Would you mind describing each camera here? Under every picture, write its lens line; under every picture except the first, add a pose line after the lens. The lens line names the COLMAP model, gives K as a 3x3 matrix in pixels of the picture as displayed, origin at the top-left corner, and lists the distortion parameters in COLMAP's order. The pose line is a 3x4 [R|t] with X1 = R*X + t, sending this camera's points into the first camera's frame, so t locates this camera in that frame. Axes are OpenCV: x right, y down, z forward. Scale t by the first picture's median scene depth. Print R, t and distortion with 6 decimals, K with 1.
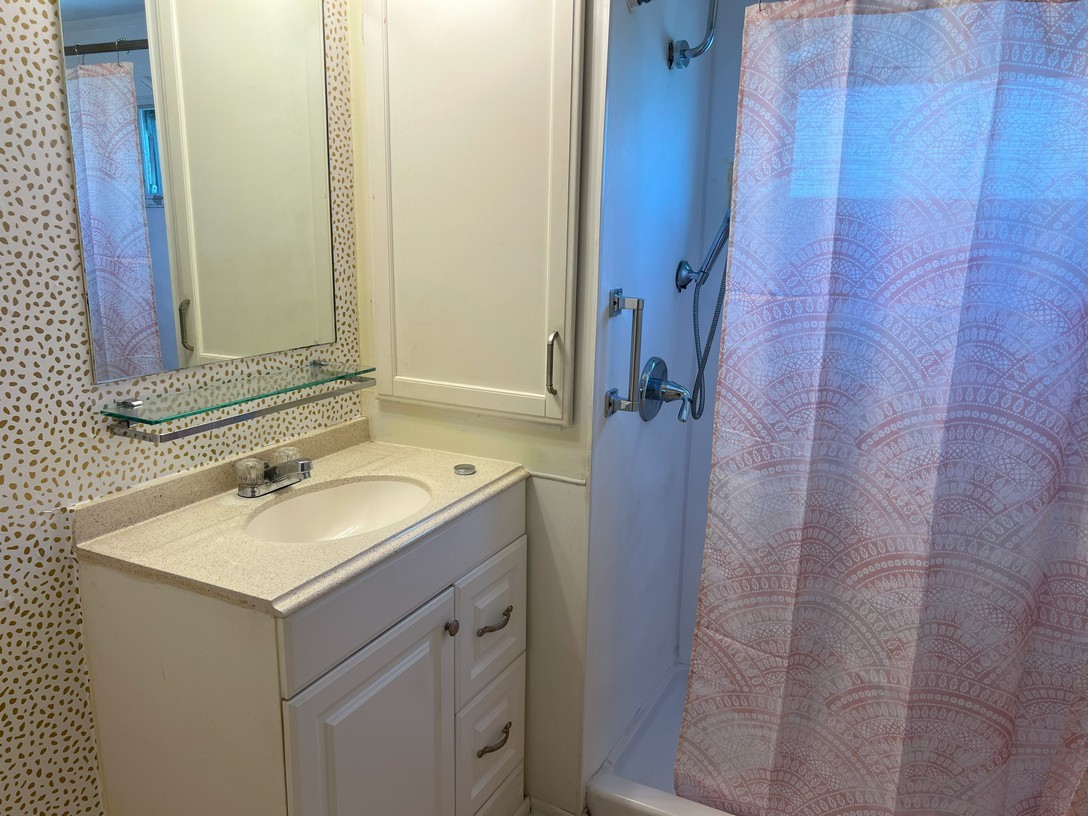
lens RADIAL K [[820.6, 0, 543.3], [0, 820.6, 410.6], [0, 0, 1]] dist [0.026614, -0.025266]
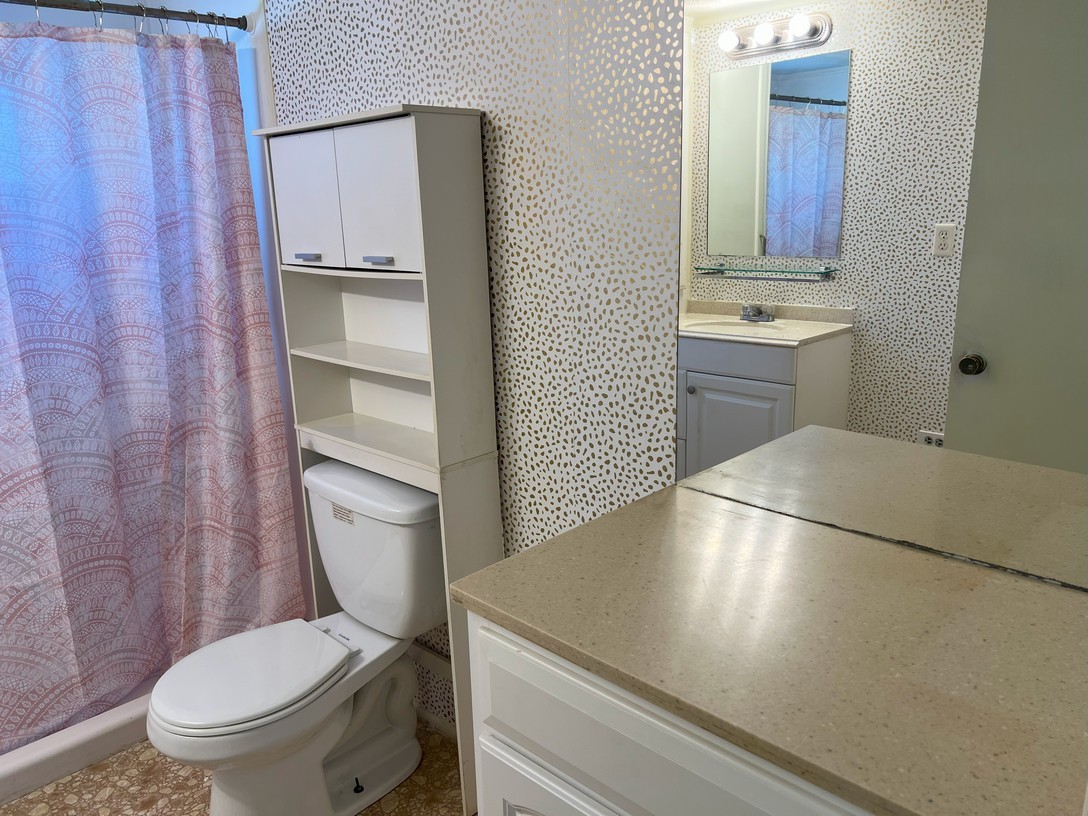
lens RADIAL K [[820.6, 0, 543.5], [0, 820.6, 407.0], [0, 0, 1]] dist [0.026614, -0.025266]
pose [[0.292729, -0.257234, 0.920945, -0.464031], [0.256423, 0.948975, 0.183558, 0.061164], [-0.921172, 0.182419, 0.343753, -0.166103]]
